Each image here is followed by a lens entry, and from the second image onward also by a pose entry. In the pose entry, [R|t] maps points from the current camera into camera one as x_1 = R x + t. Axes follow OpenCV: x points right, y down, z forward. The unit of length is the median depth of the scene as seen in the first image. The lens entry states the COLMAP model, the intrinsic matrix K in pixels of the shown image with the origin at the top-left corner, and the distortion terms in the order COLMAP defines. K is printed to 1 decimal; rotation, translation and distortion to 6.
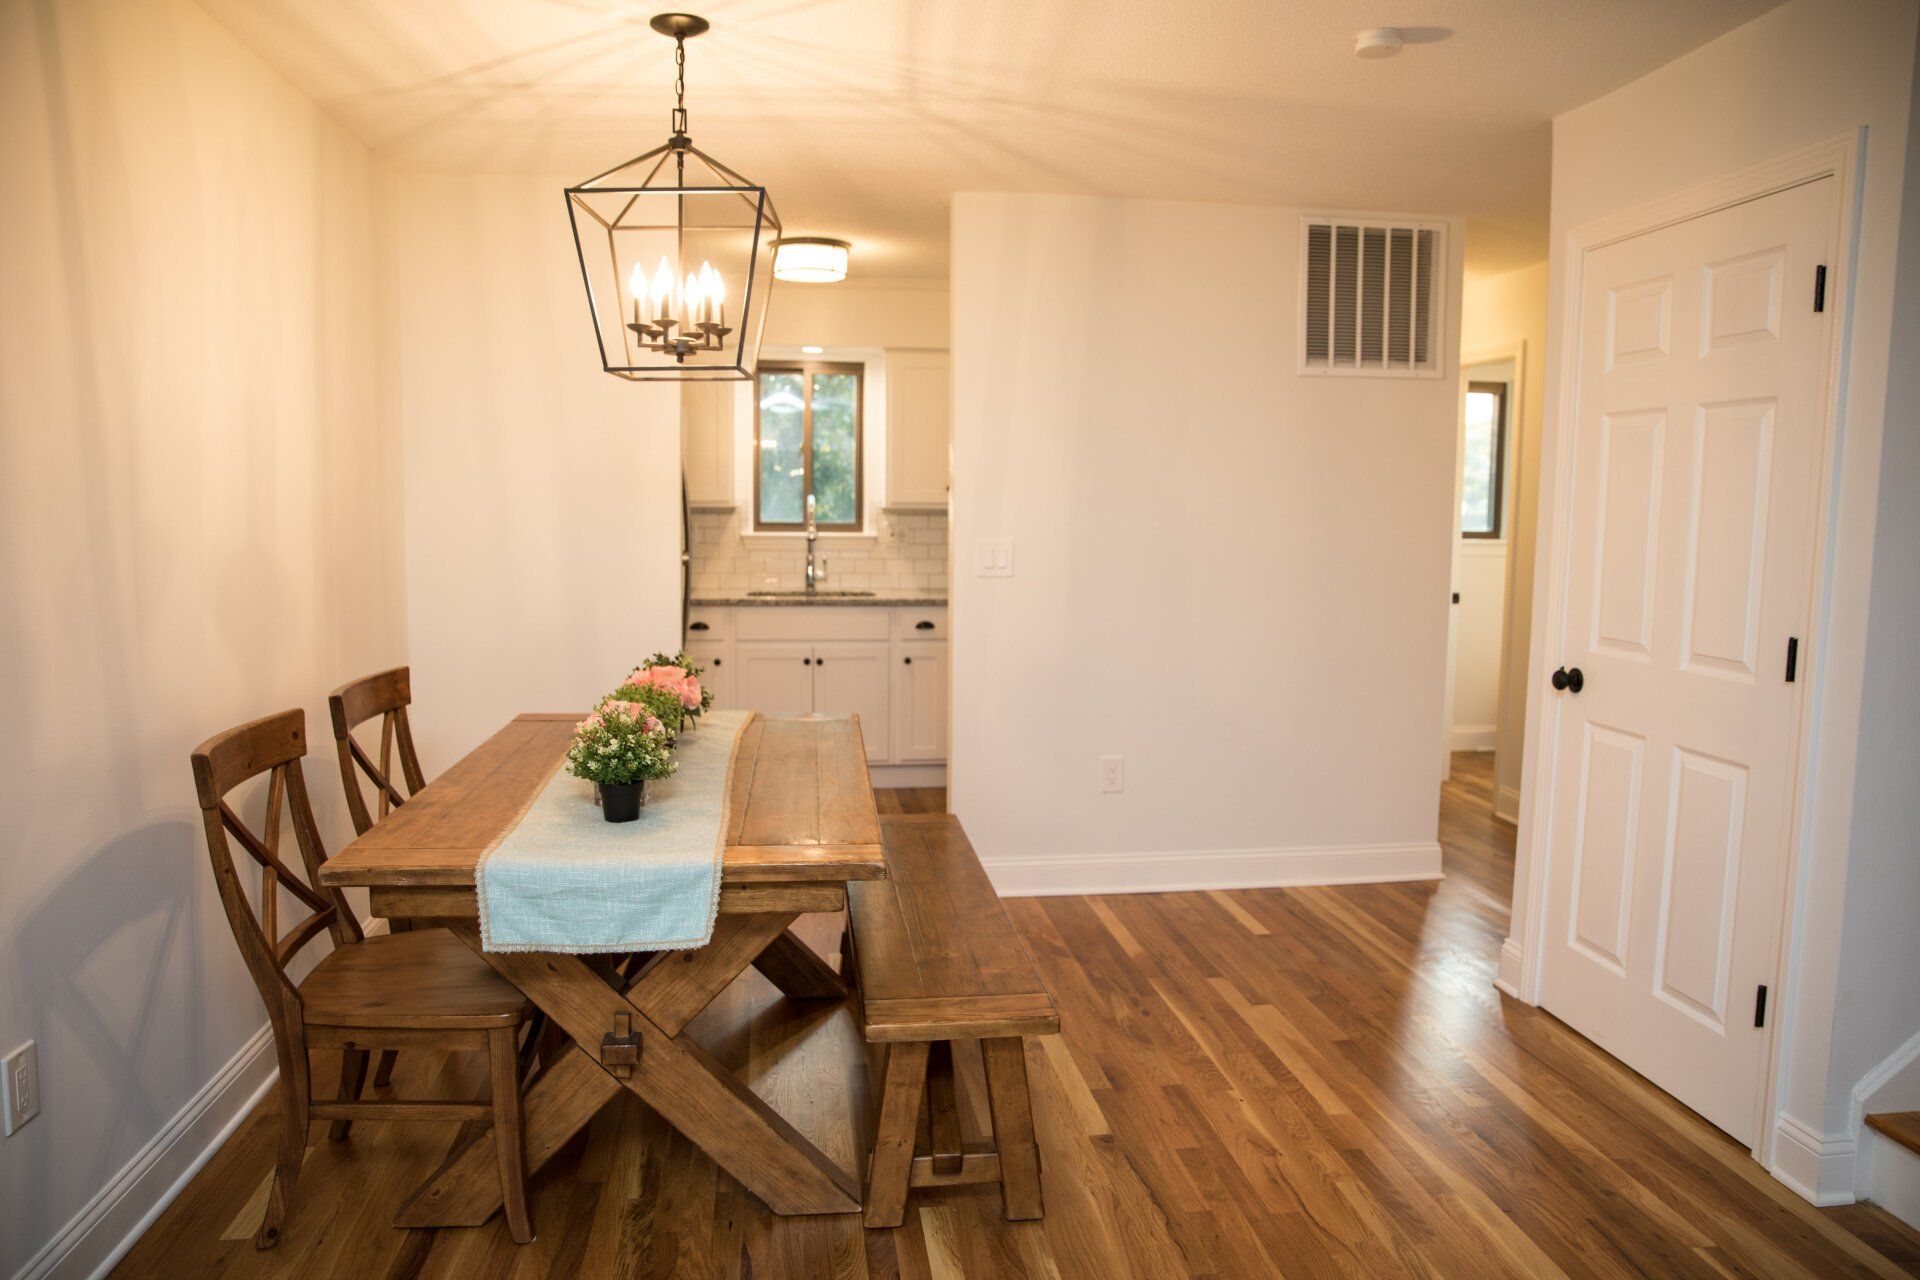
lens RADIAL K [[1302.5, 0, 958.3], [0, 1302.5, 637.8], [0, 0, 1]] dist [-0.095292, 0.061432]
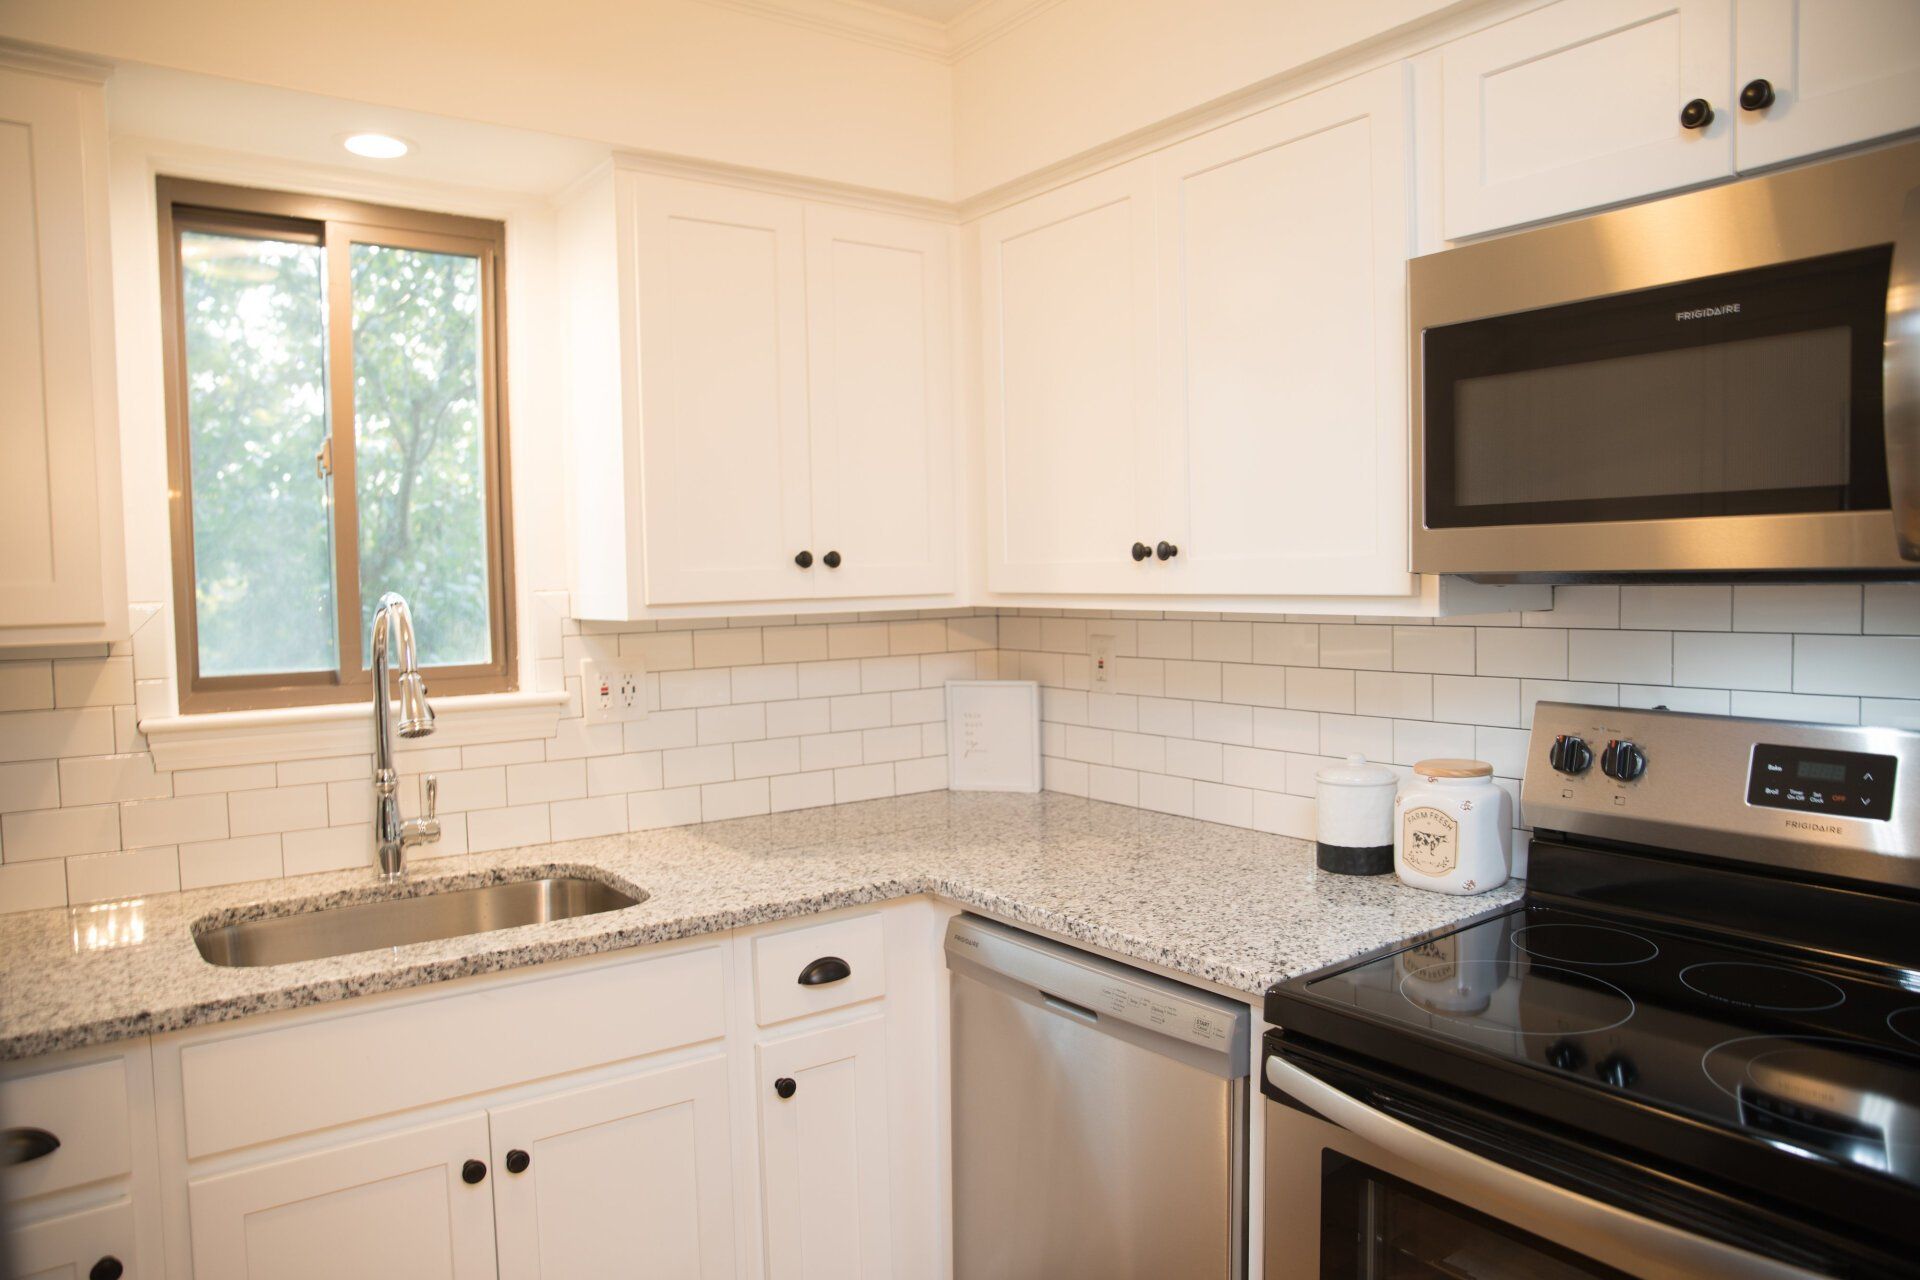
lens RADIAL K [[1302.5, 0, 975.7], [0, 1302.5, 642.8], [0, 0, 1]] dist [-0.095292, 0.061432]
pose [[0.878845, -0.054678, 0.473965, -0.133173], [0.080598, 0.996148, -0.034529, -0.072655], [-0.470251, 0.068546, 0.879867, 0.637096]]
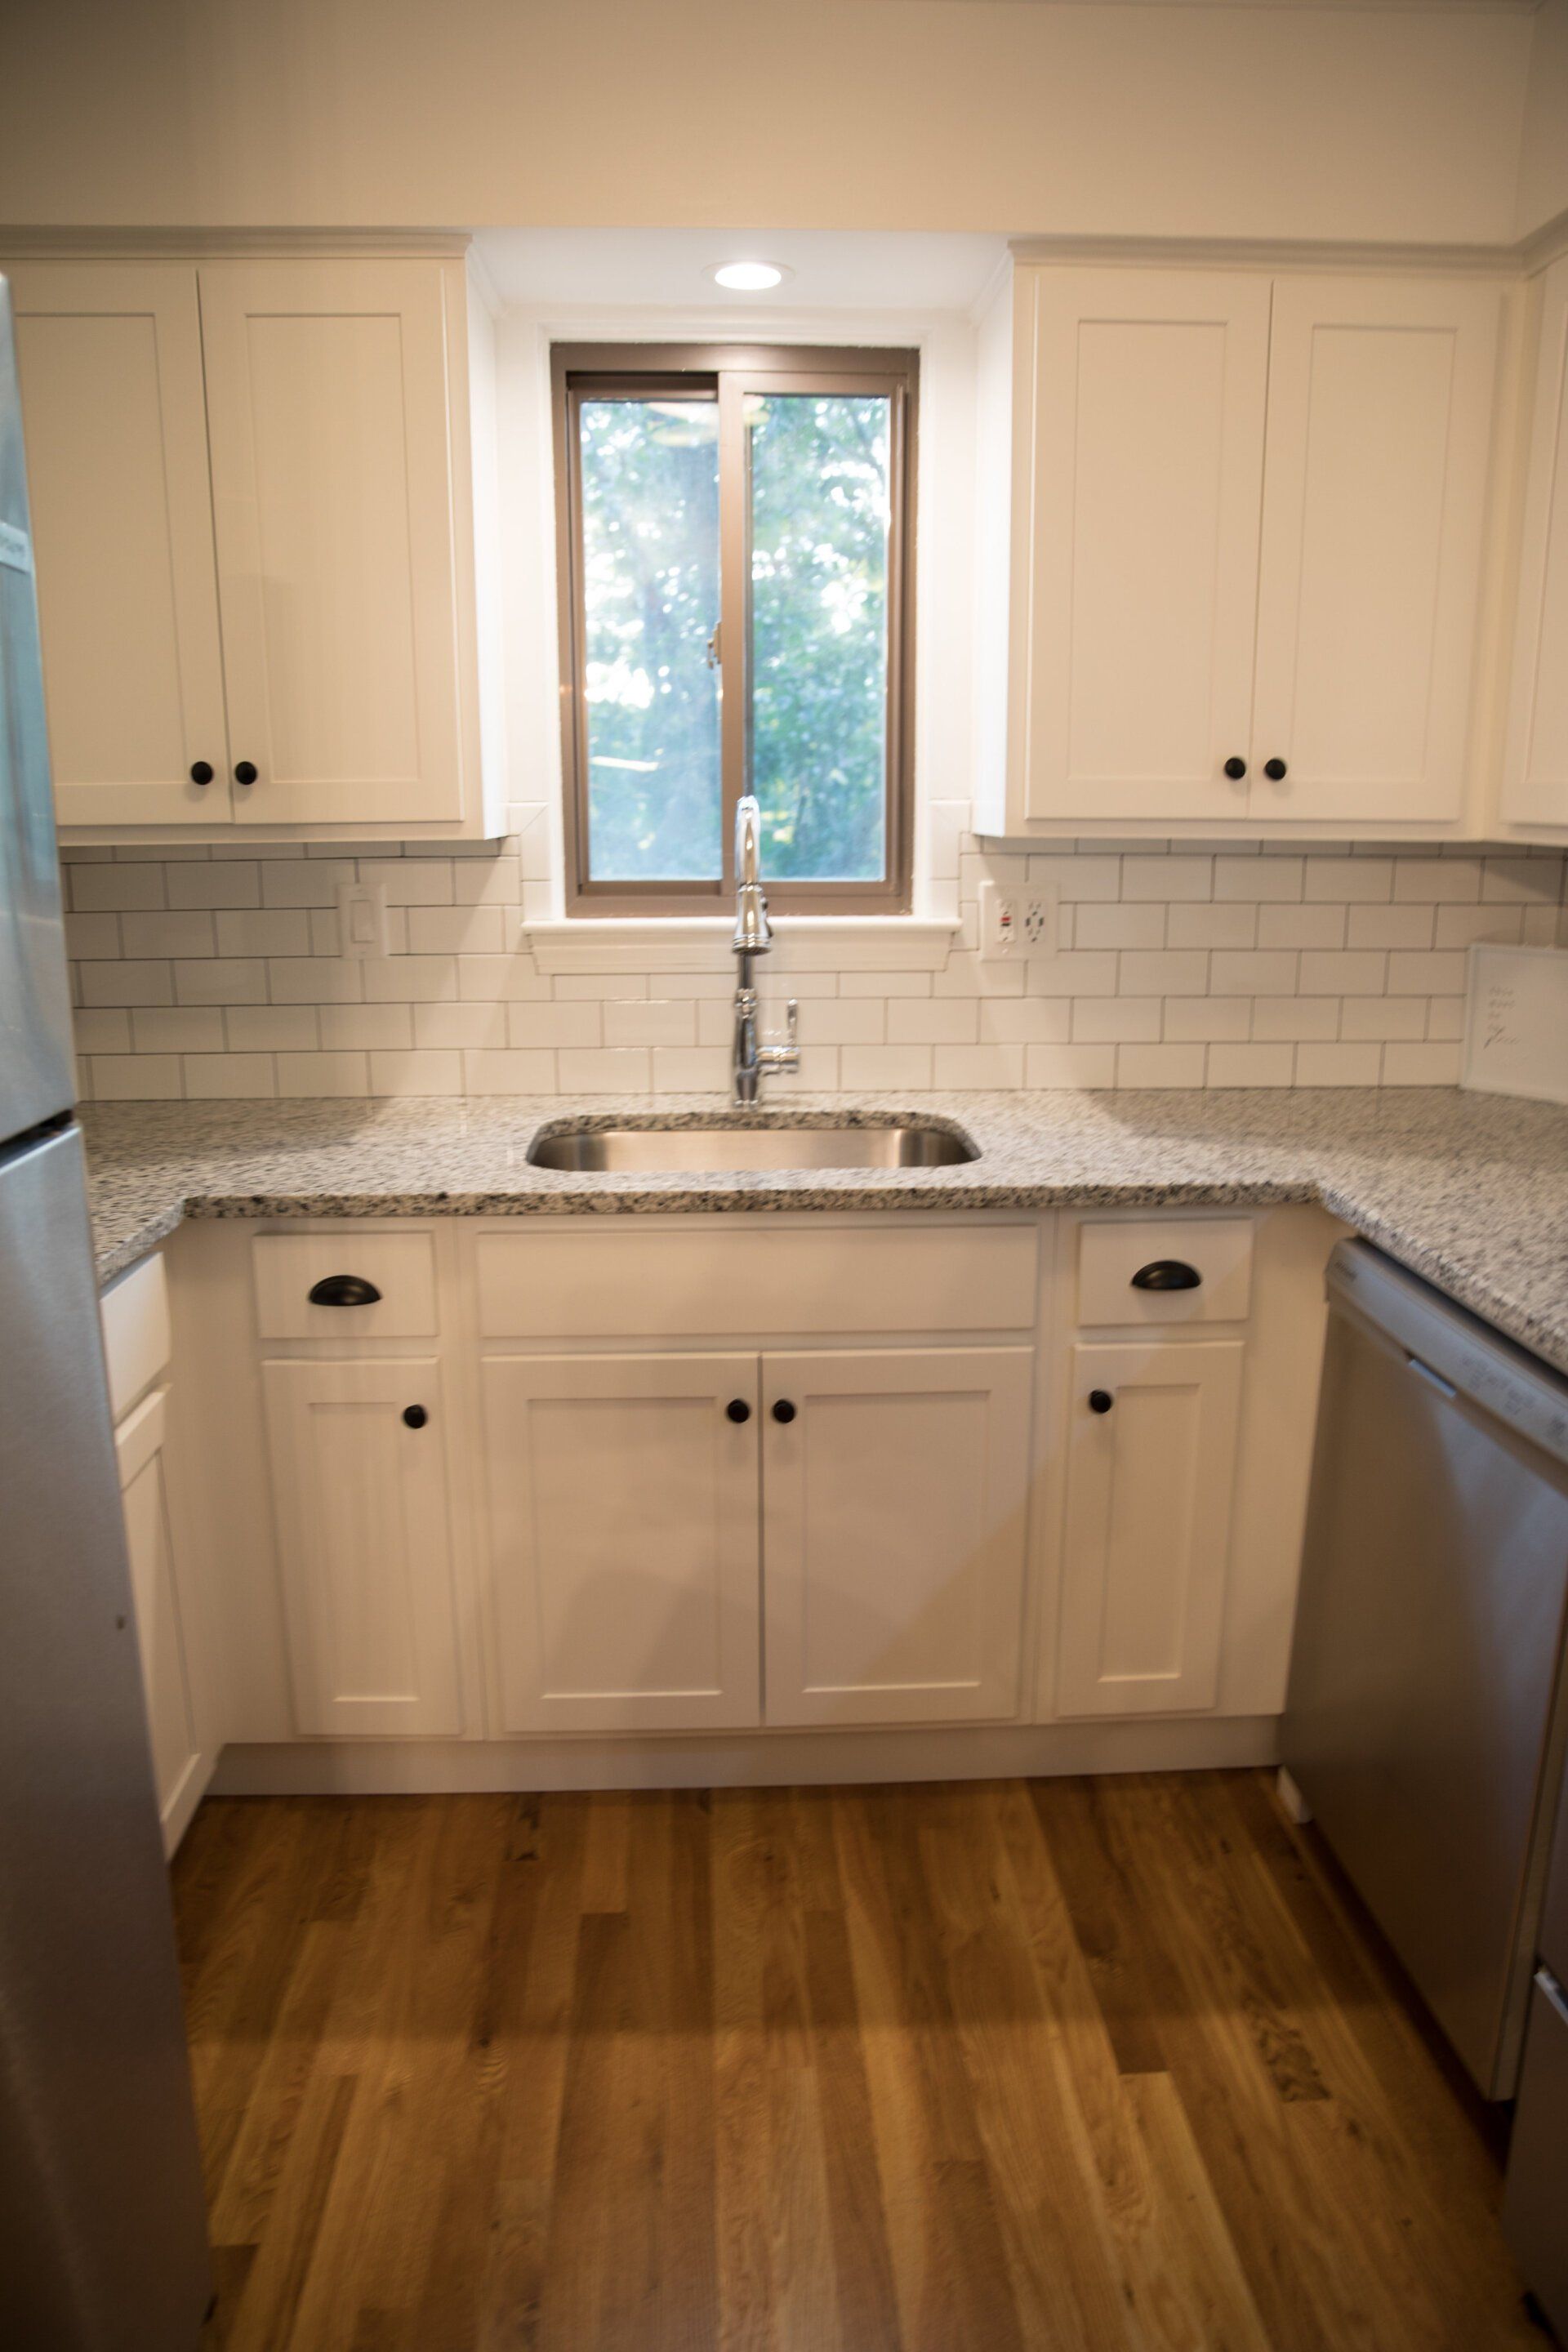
lens RADIAL K [[1595.6, 0, 792.3], [0, 1595.6, 1184.3], [0, 0, 1]] dist [-0.095292, 0.061432]
pose [[0.996590, 0.007084, -0.082204, -0.071101], [0.003650, 0.991545, 0.129709, -0.067165], [0.082428, -0.129567, 0.988139, 0.618443]]
